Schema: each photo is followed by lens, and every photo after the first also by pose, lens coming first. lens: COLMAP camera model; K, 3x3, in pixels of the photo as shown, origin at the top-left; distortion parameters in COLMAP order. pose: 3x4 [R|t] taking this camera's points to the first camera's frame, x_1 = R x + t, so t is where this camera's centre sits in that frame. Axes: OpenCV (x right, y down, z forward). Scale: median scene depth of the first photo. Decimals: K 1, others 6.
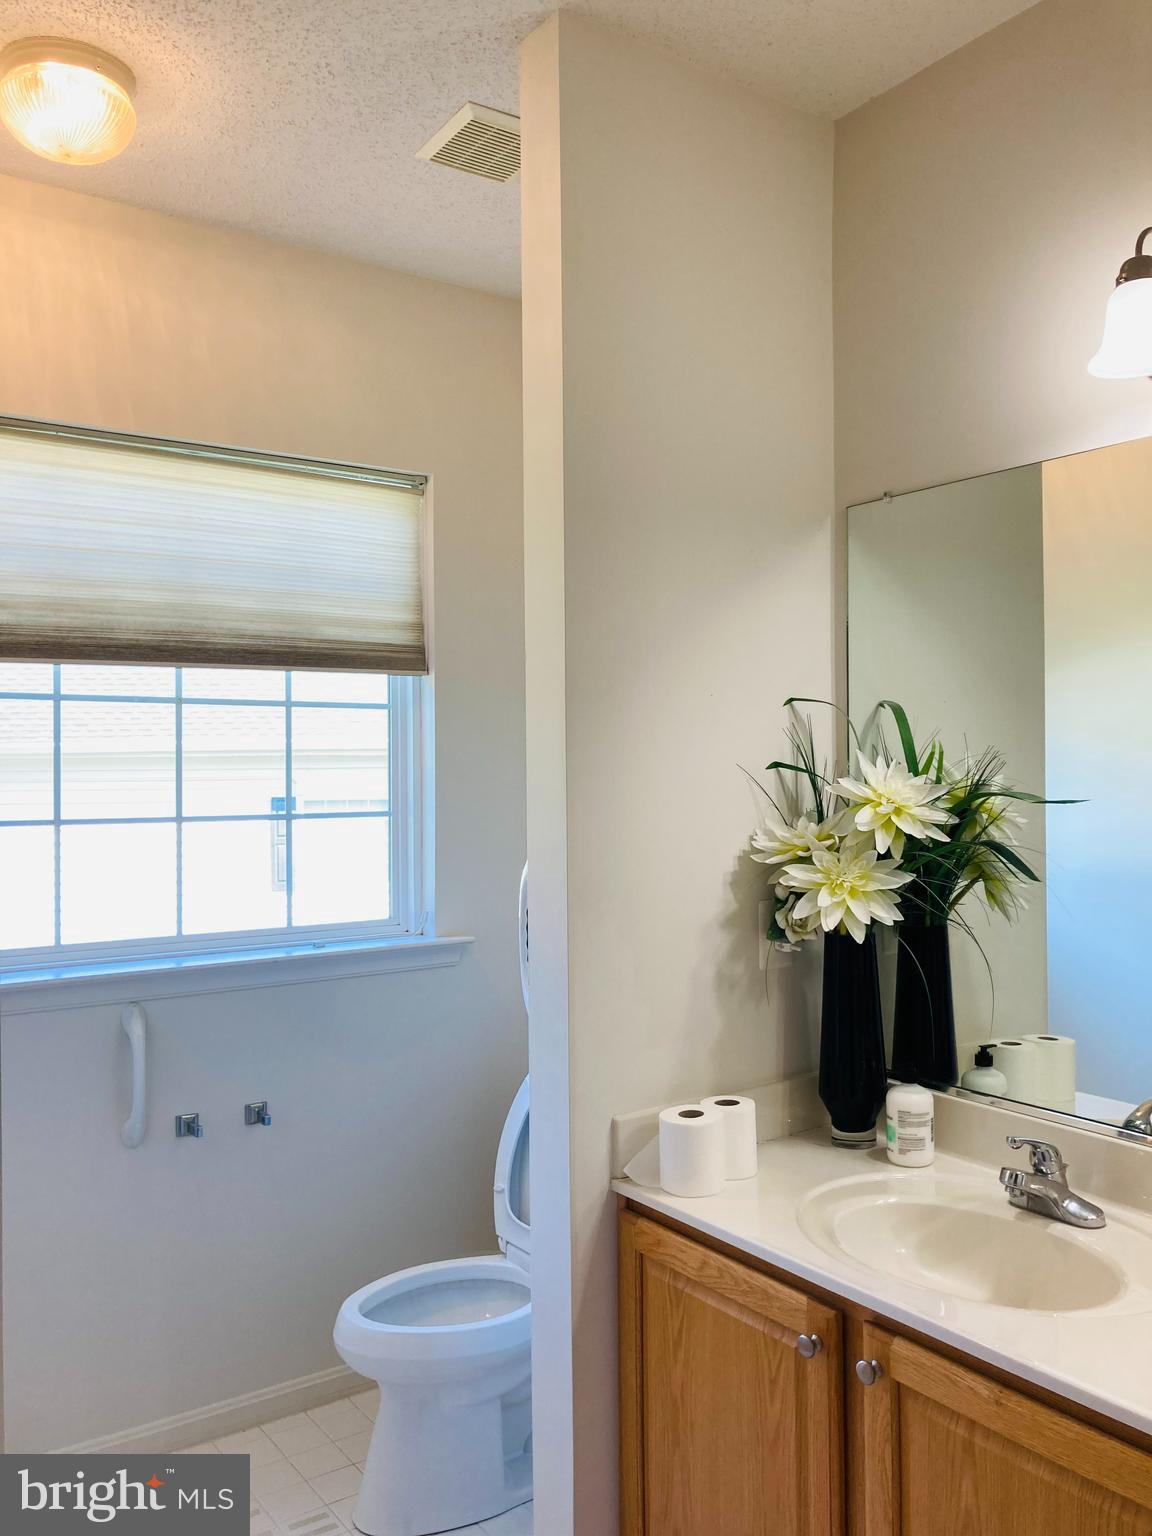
lens RADIAL K [[1268.9, 0, 576.0], [0, 1268.9, 768.0], [0, 0, 1]] dist [0.055064, -0.063383]
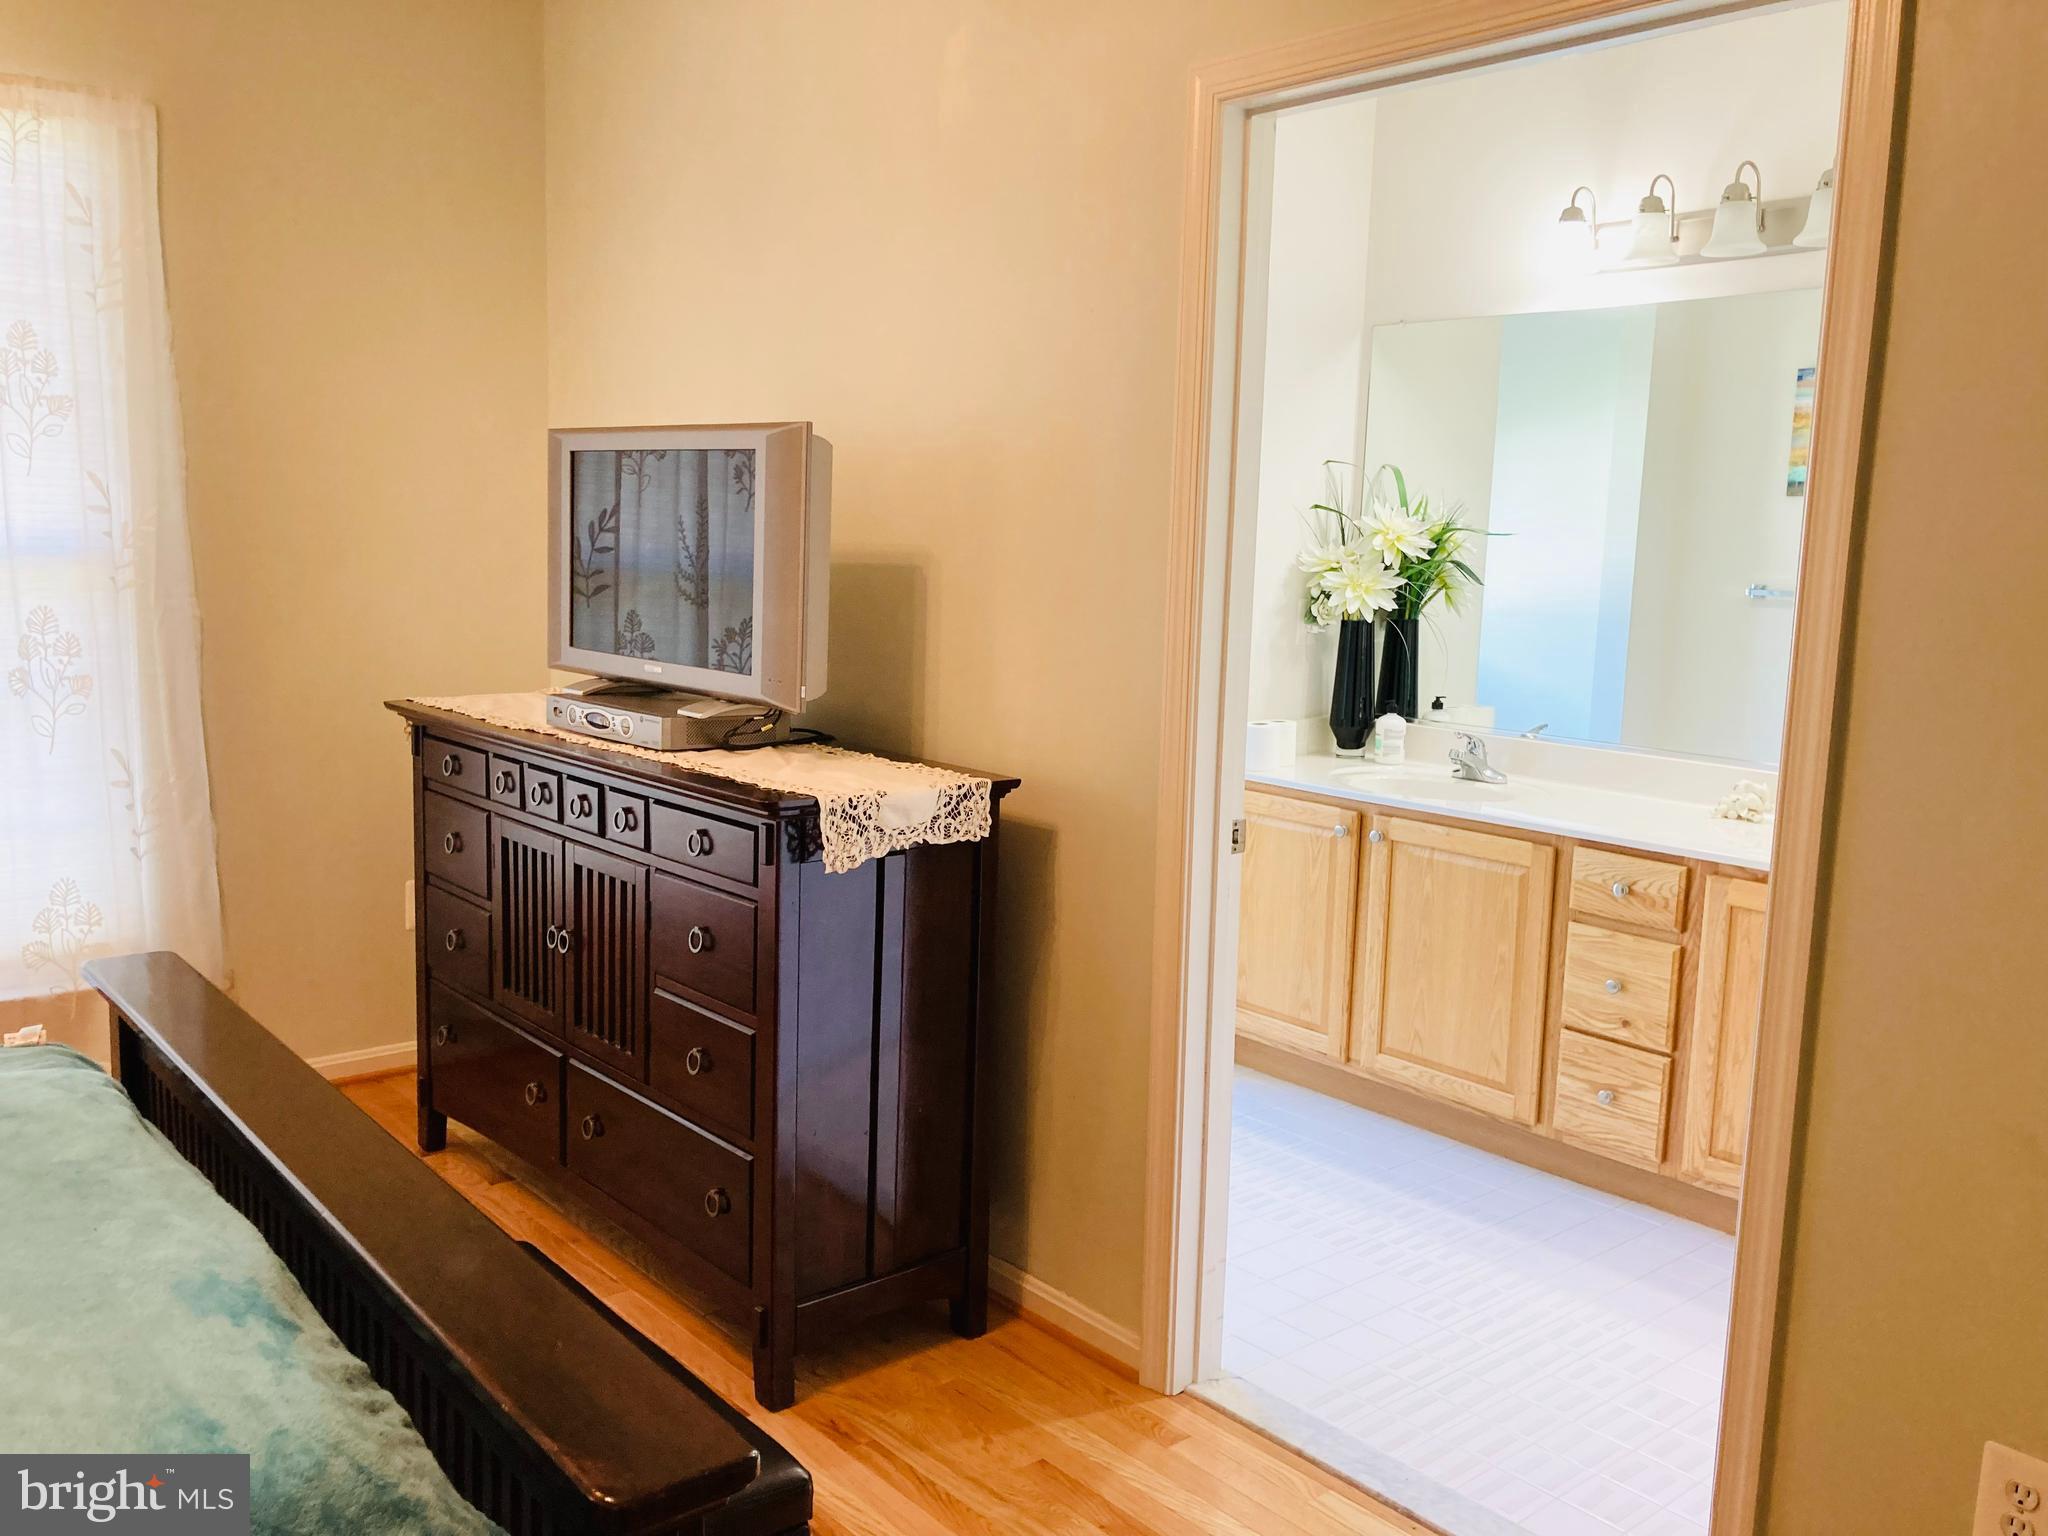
lens RADIAL K [[1691.8, 0, 1019.6], [0, 1691.8, 760.7], [0, 0, 1]] dist [0.055064, -0.063383]
pose [[0.994453, 0.024682, 0.102246, -0.403911], [-0.038758, 0.989666, 0.138052, 0.033642], [-0.097782, -0.141249, 0.985133, -1.011602]]
